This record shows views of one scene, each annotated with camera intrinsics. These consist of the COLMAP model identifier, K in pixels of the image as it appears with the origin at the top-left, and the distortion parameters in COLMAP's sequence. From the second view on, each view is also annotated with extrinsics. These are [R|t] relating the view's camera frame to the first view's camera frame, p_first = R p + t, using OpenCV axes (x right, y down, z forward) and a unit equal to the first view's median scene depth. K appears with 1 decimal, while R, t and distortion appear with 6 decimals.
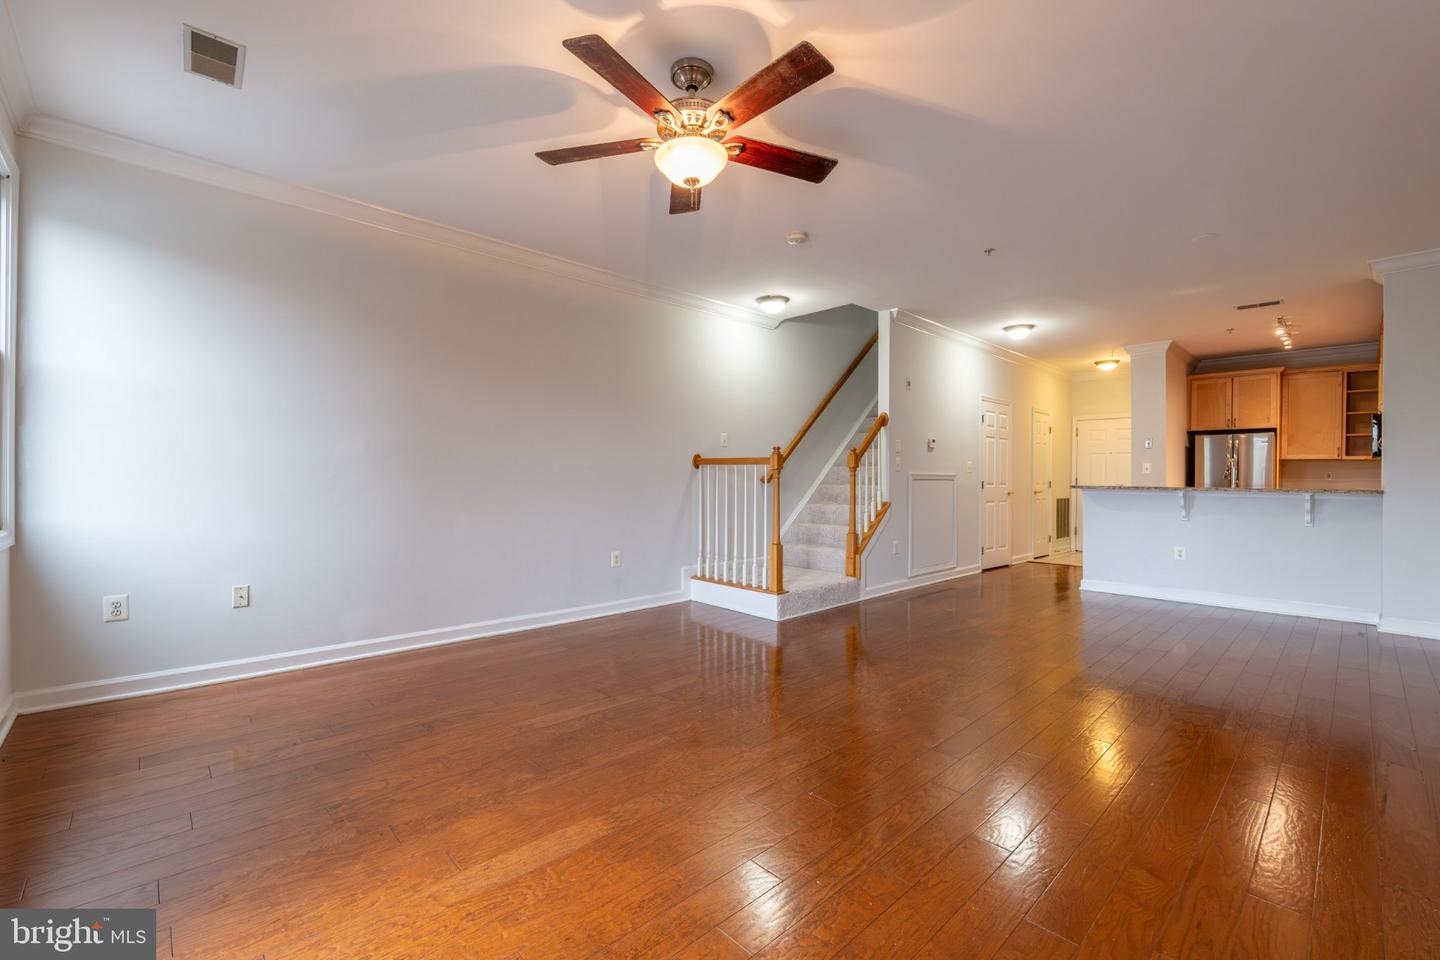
lens RADIAL K [[601.9, 0, 715.2], [0, 601.9, 482.3], [0, 0, 1]] dist [-0.002099, 0.000366]
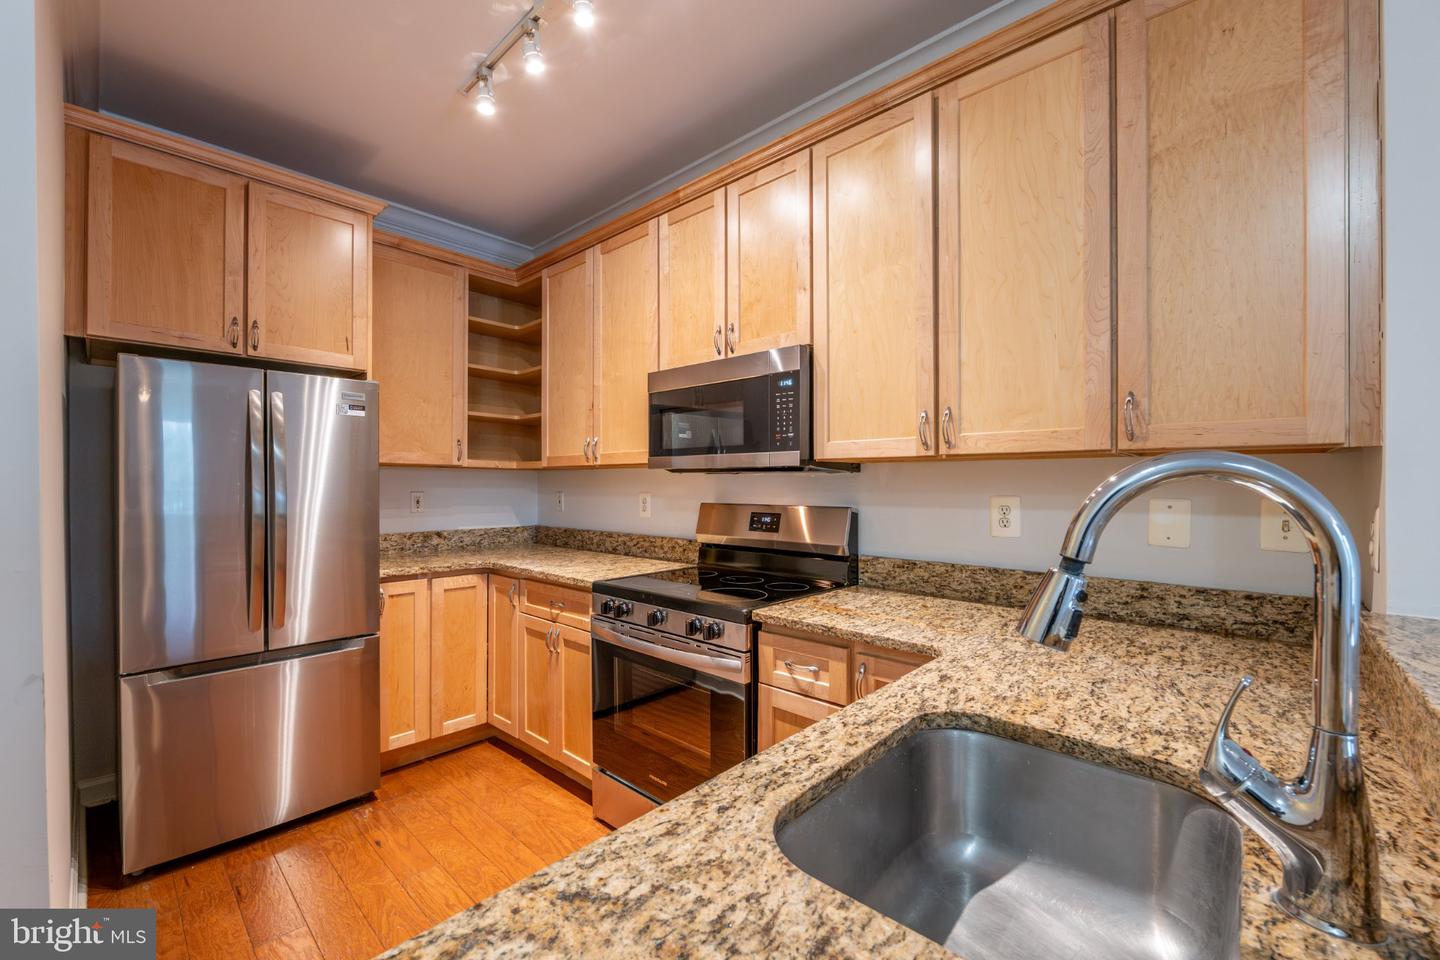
lens RADIAL K [[587.5, 0, 711.3], [0, 587.5, 484.5], [0, 0, 1]] dist [-0.013603, 0.000763]
pose [[-0.065814, -0.010239, 0.997779, 0.674160], [0.008915, 0.999901, 0.010849, -0.031331], [-0.997792, 0.009609, -0.065716, 0.956445]]
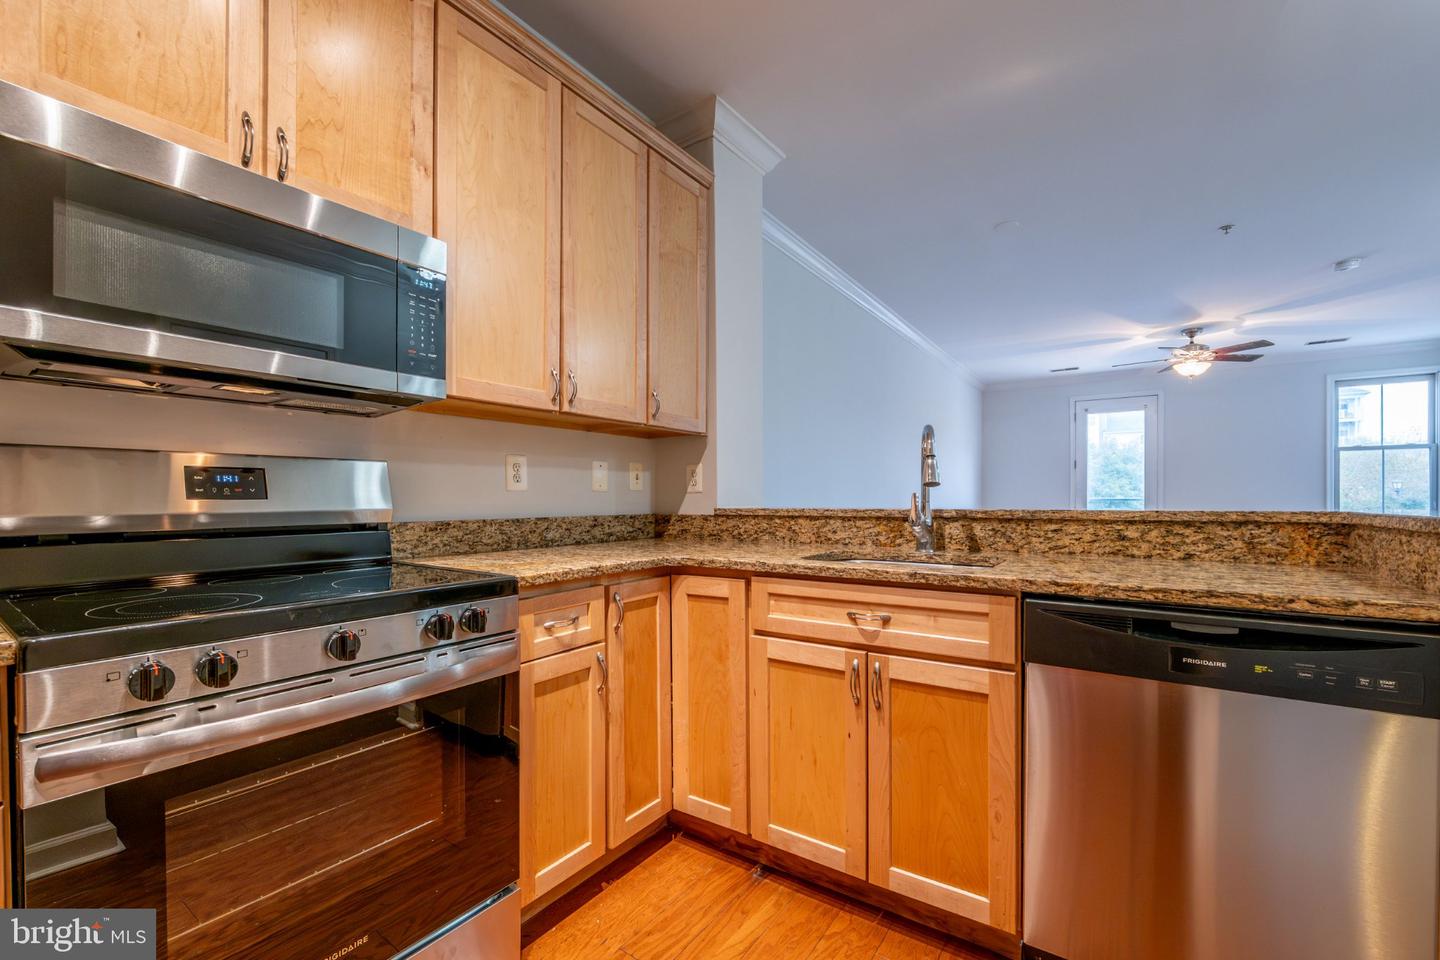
lens RADIAL K [[587.5, 0, 689.1], [0, 587.5, 499.6], [0, 0, 1]] dist [-0.013603, 0.000763]
pose [[-0.984373, -0.005254, -0.176015, 0.916676], [-0.007664, 0.999886, 0.013014, -0.000967], [0.175927, 0.014160, -0.984301, 1.138663]]
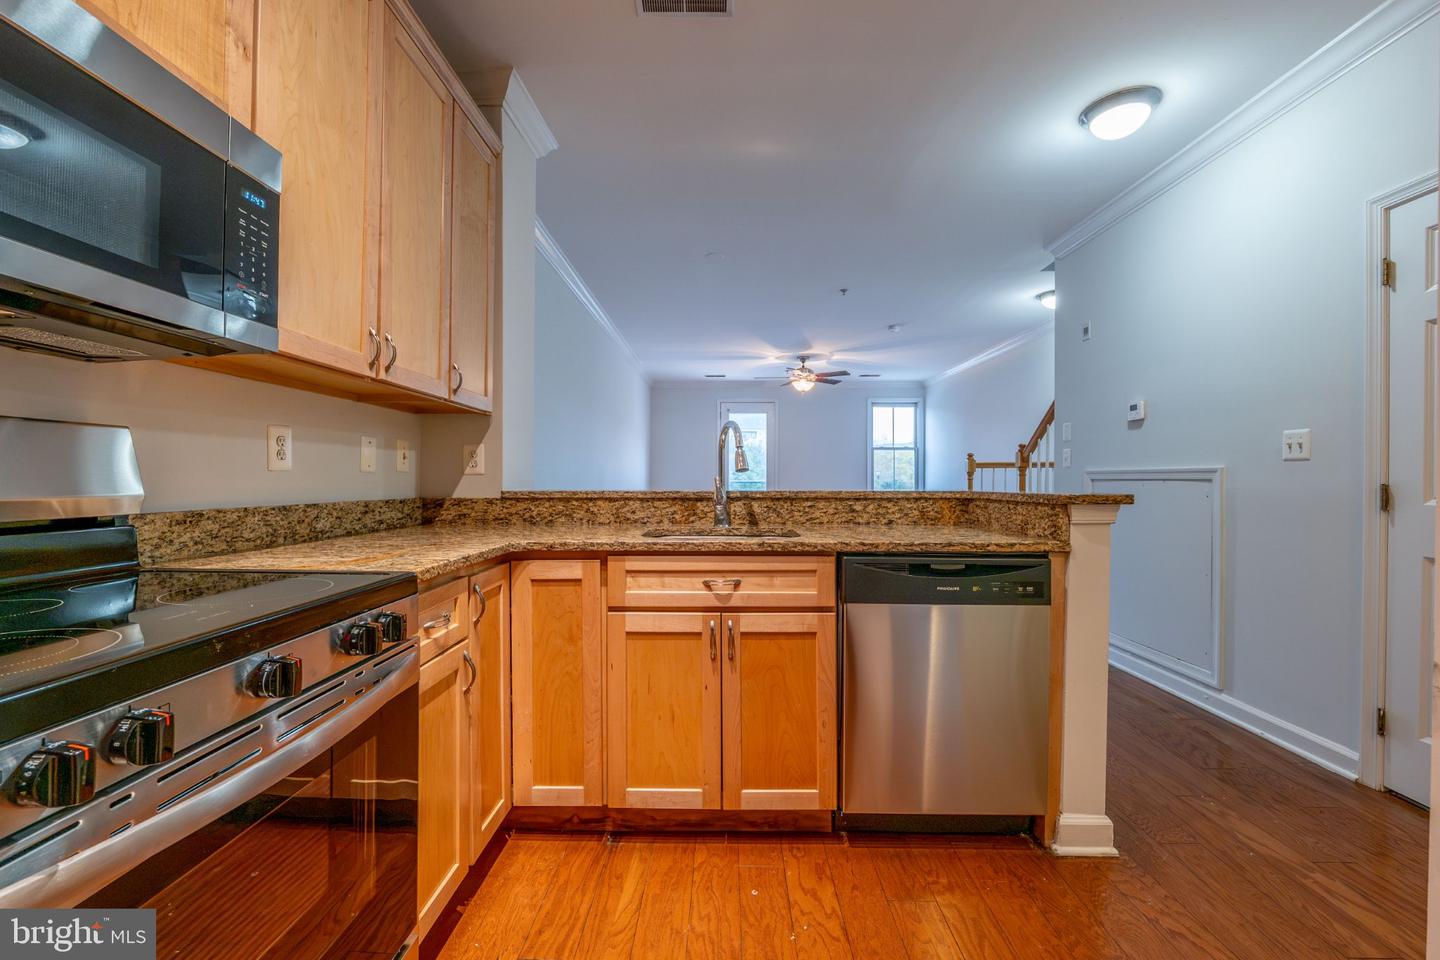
lens RADIAL K [[587.5, 0, 695.1], [0, 587.5, 475.4], [0, 0, 1]] dist [-0.013603, 0.000763]
pose [[-0.718694, -0.015704, -0.695150, 1.003088], [-0.016898, 0.999844, -0.005117, -0.000541], [0.695122, 0.008069, -0.718847, 1.111512]]
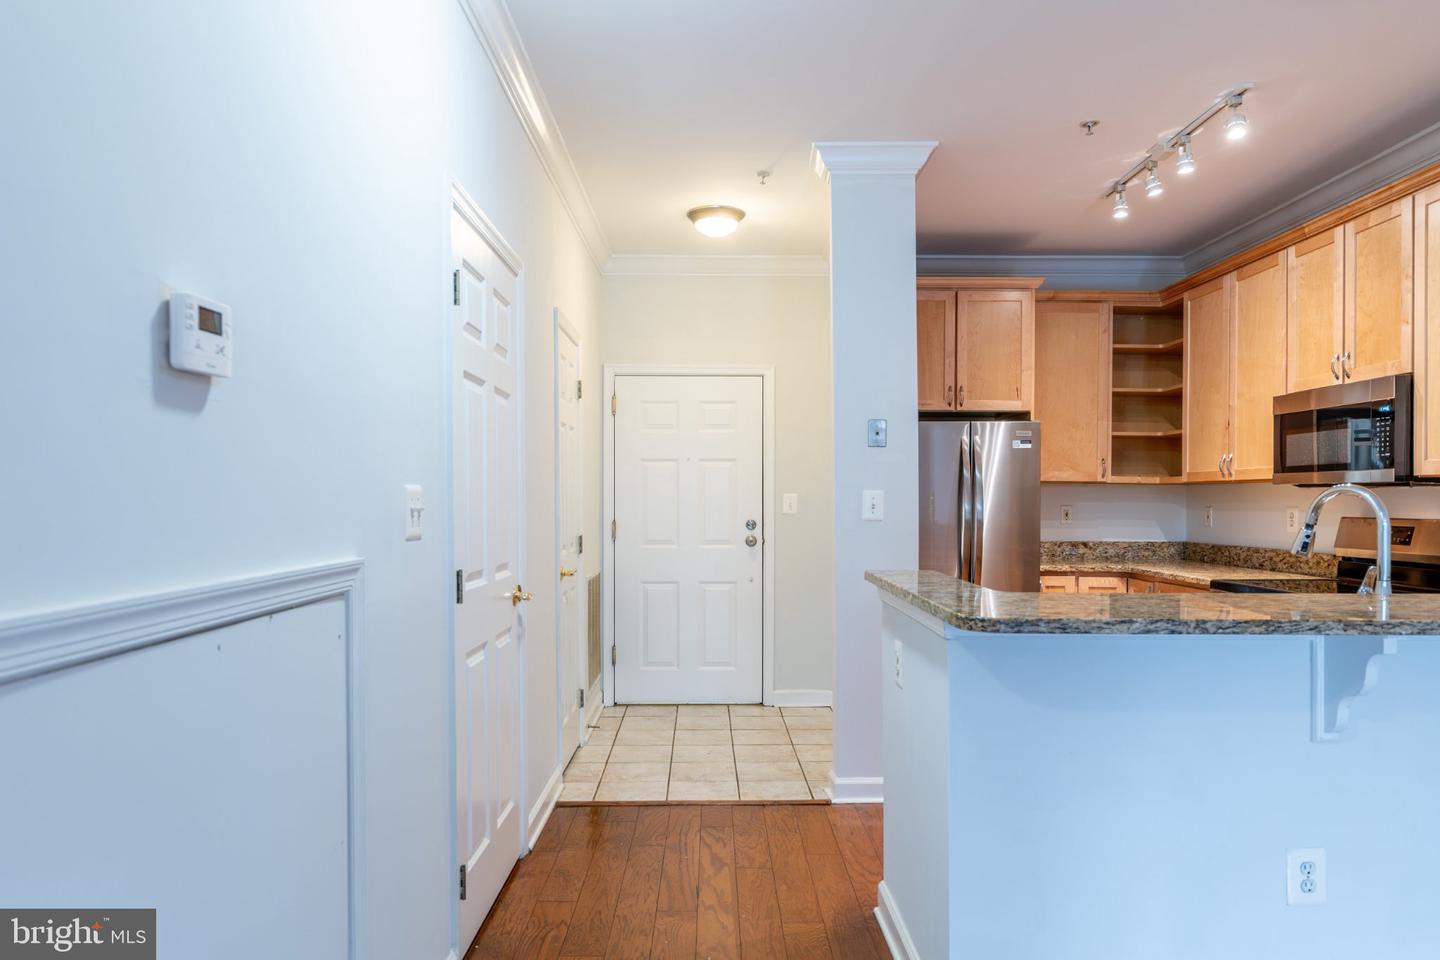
lens RADIAL K [[932.3, 0, 707.4], [0, 932.3, 515.4], [0, 0, 1]] dist [-0.001764, 0.000681]
pose [[0.685819, -0.021475, 0.727455, 0.298501], [0.013572, 0.999768, 0.016719, -0.032159], [-0.727645, -0.001593, 0.685952, 0.809823]]
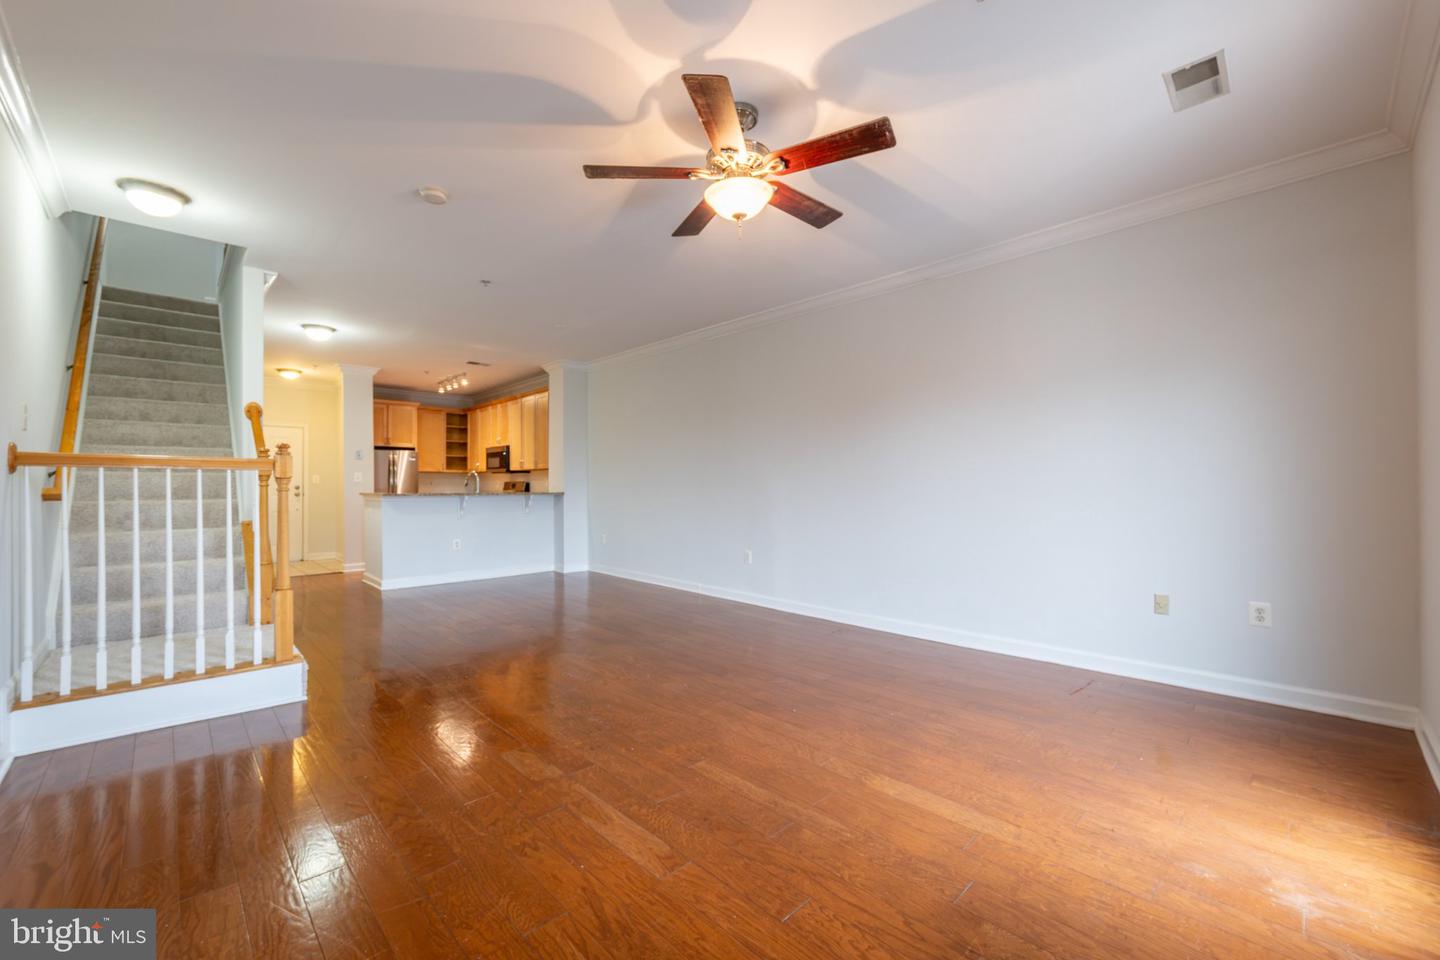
lens RADIAL K [[587.5, 0, 709.4], [0, 587.5, 475.0], [0, 0, 1]] dist [-0.013603, 0.000763]
pose [[0.008033, 0.010173, 0.999916, -0.410407], [0.017571, 0.999792, -0.010313, -0.006479], [-0.999813, 0.017652, 0.007853, 0.399012]]
